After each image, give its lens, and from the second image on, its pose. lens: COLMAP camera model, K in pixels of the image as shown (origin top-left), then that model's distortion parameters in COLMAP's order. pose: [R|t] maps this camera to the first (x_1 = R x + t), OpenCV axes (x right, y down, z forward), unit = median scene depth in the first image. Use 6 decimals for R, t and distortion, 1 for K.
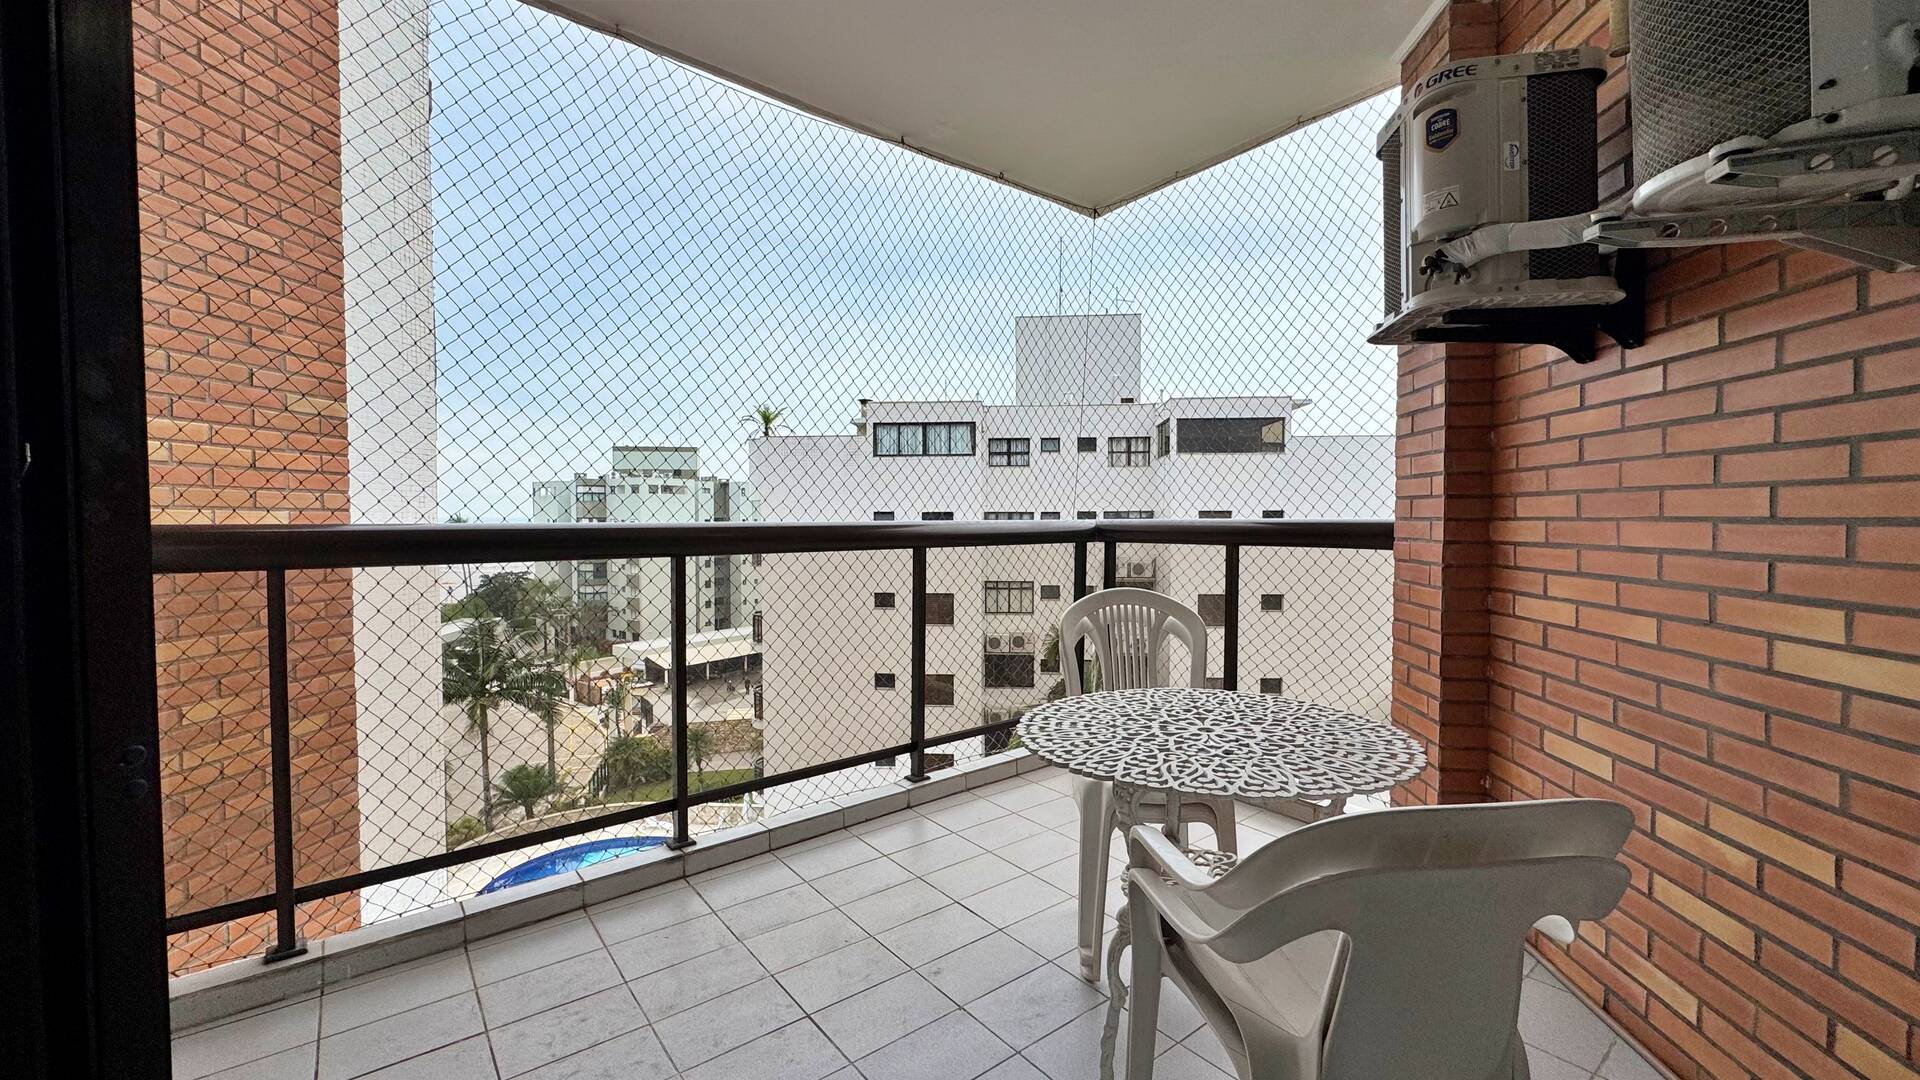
lens RADIAL K [[762.7, 0, 969.1], [0, 762.7, 526.6], [0, 0, 1]] dist [-0.003889, -0.000448]
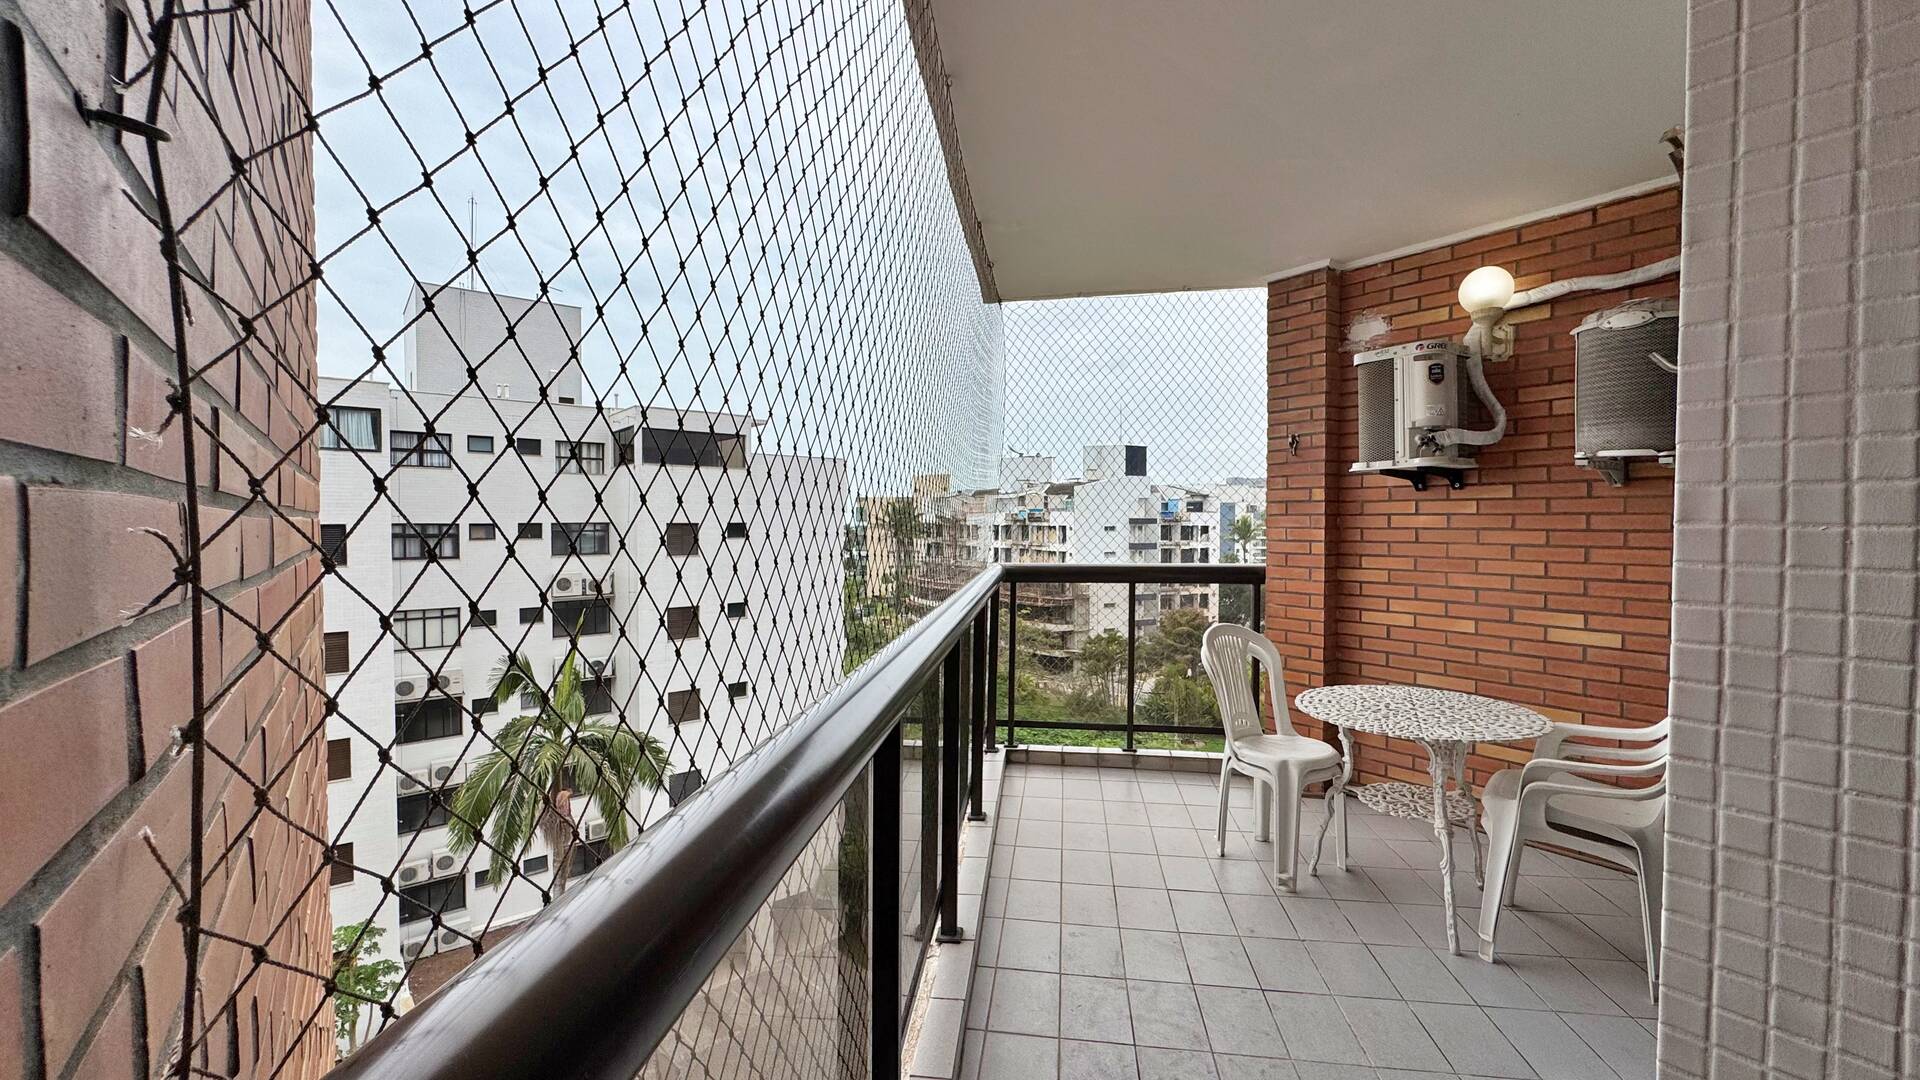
lens RADIAL K [[762.7, 0, 948.1], [0, 762.7, 524.3], [0, 0, 1]] dist [-0.003889, -0.000448]
pose [[0.719199, -0.002716, 0.694798, -1.390203], [0.008320, 0.999954, -0.004703, -0.128034], [-0.694754, 0.009163, 0.719189, 0.424486]]
